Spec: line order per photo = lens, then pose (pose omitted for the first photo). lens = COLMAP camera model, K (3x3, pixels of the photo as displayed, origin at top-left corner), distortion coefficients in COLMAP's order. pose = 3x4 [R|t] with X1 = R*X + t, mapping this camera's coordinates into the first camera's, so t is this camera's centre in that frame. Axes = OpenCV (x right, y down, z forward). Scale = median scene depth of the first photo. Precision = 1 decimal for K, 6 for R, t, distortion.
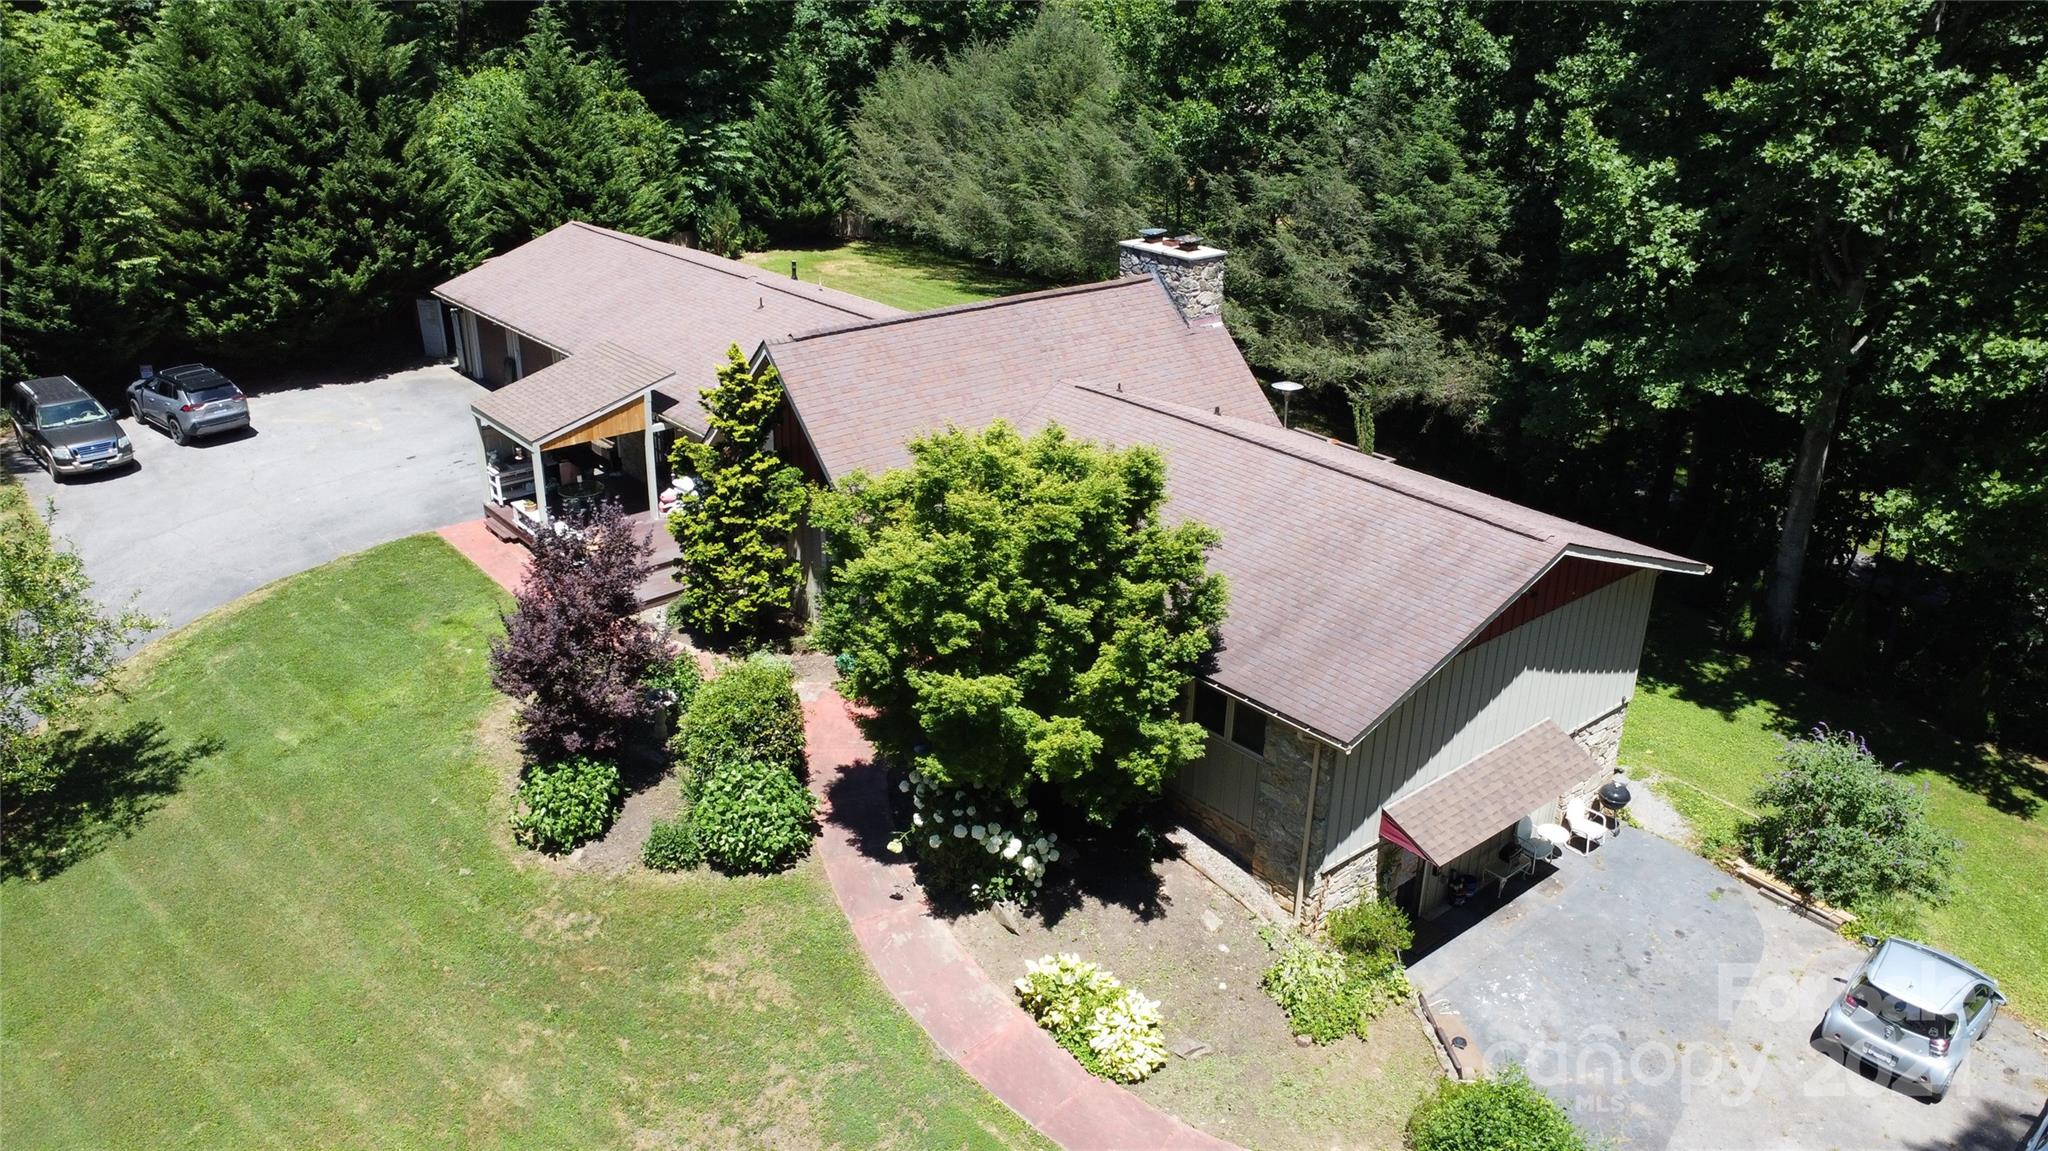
lens RADIAL K [[1571.7, 0, 1011.9], [0, 1571.7, 592.1], [0, 0, 1]] dist [-0.176239, 0.309661]
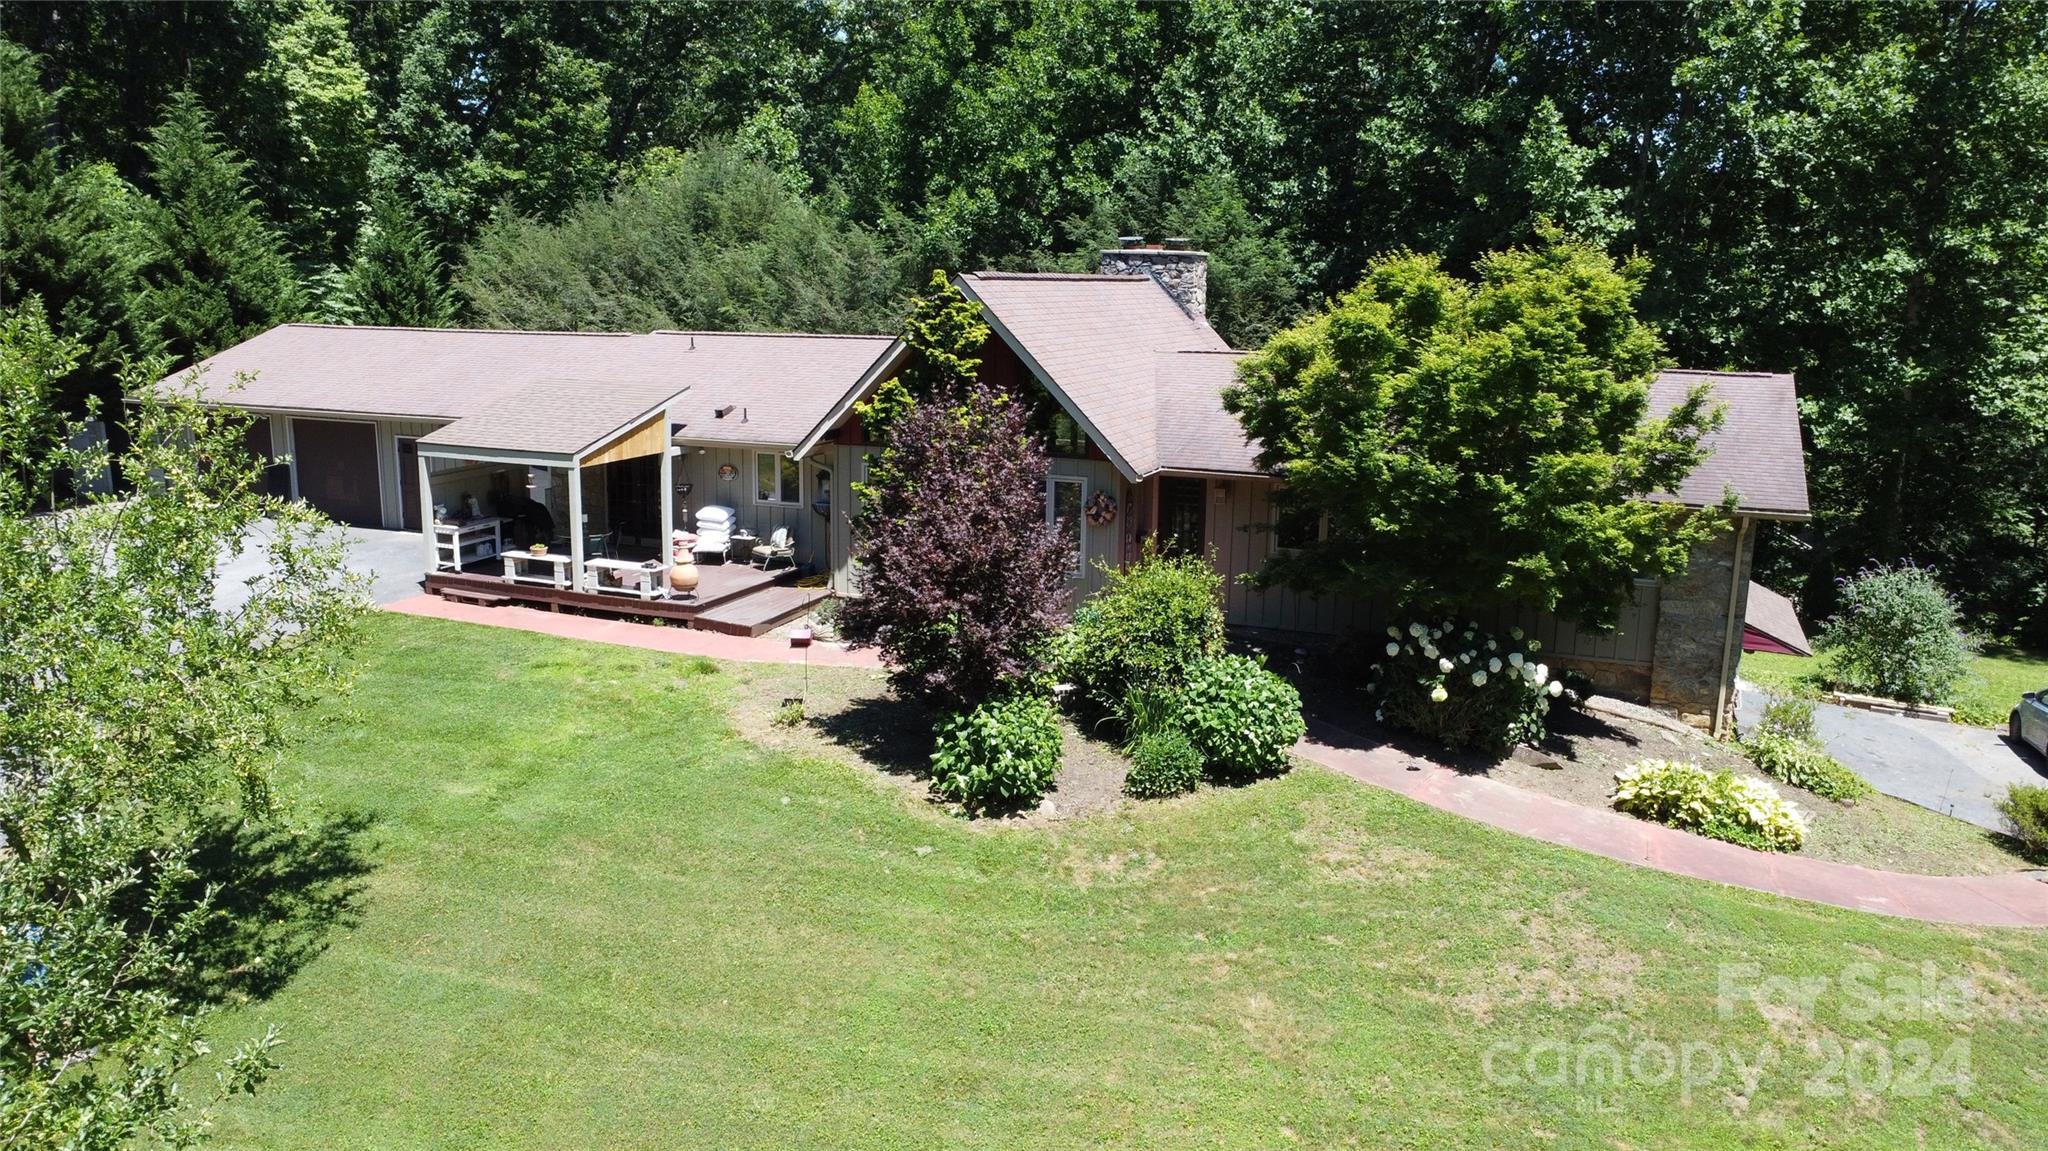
lens RADIAL K [[1549.4, 0, 1032.7], [0, 1549.4, 614.0], [0, 0, 1]] dist [-0.172517, 0.286264]
pose [[0.882280, -0.100736, 0.459821, -0.531798], [0.178711, 0.975379, -0.129219, 0.145640], [-0.435483, 0.196182, 0.878560, 0.239790]]
